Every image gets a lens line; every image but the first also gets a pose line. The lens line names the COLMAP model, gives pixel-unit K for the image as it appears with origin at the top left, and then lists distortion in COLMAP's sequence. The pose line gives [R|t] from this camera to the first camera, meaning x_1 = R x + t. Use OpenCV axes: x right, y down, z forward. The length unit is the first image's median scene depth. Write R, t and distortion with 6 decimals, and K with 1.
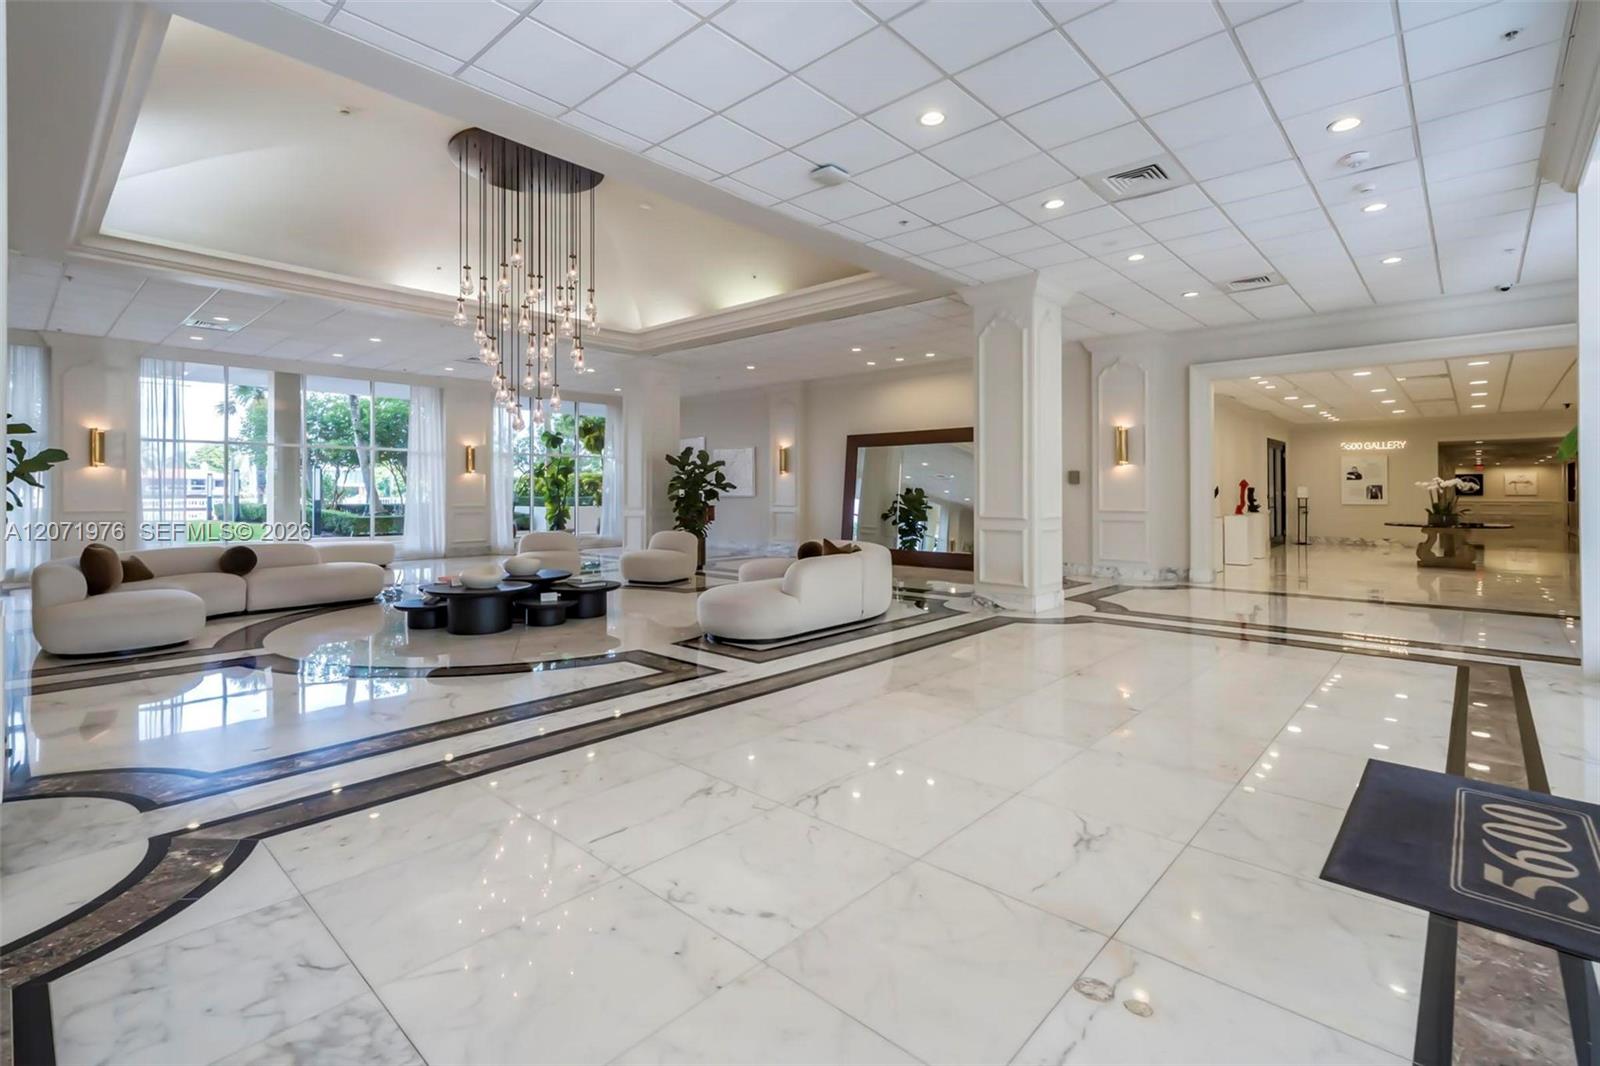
lens RADIAL K [[739.3, 0, 773.8], [0, 739.3, 499.7], [0, 0, 1]] dist [-0.009321, 0.000158]
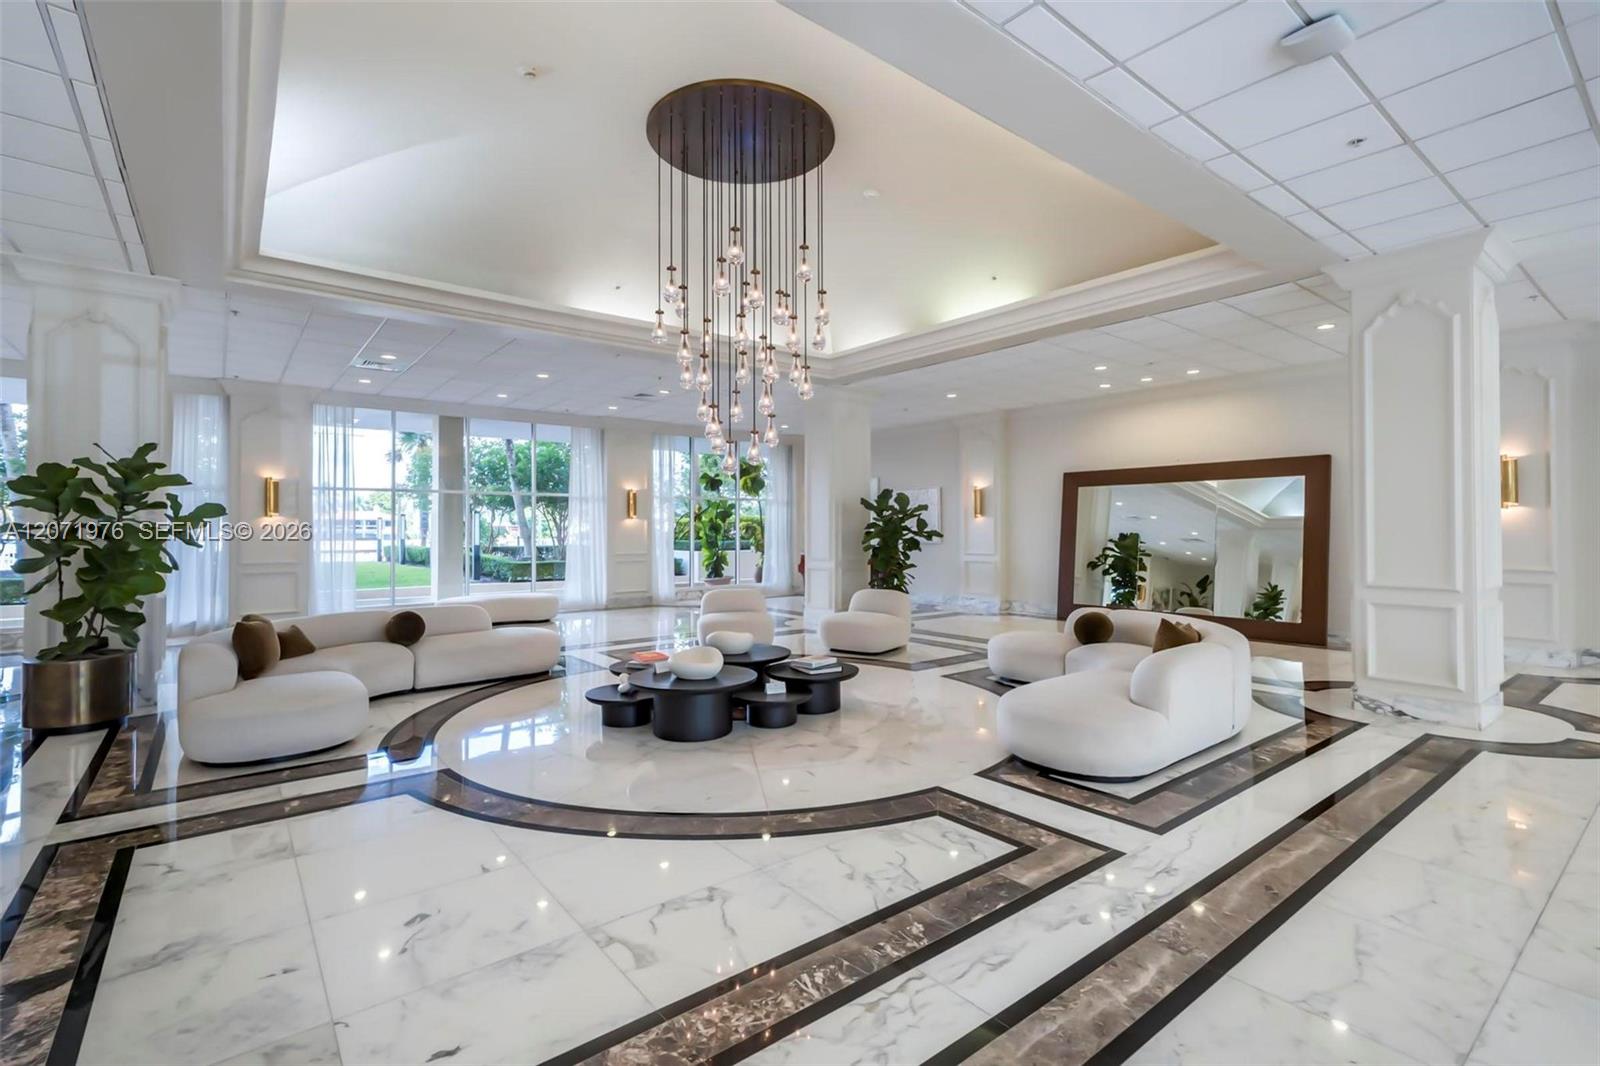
lens RADIAL K [[747.5, 0, 800.0], [0, 747.5, 533.0], [0, 0, 1]] dist [-0.014417, 0.000529]
pose [[0.990136, -0.004523, -0.140037, -0.088068], [0.003396, 0.999960, -0.008280, -0.012636], [0.140069, 0.007723, 0.990112, 0.119853]]
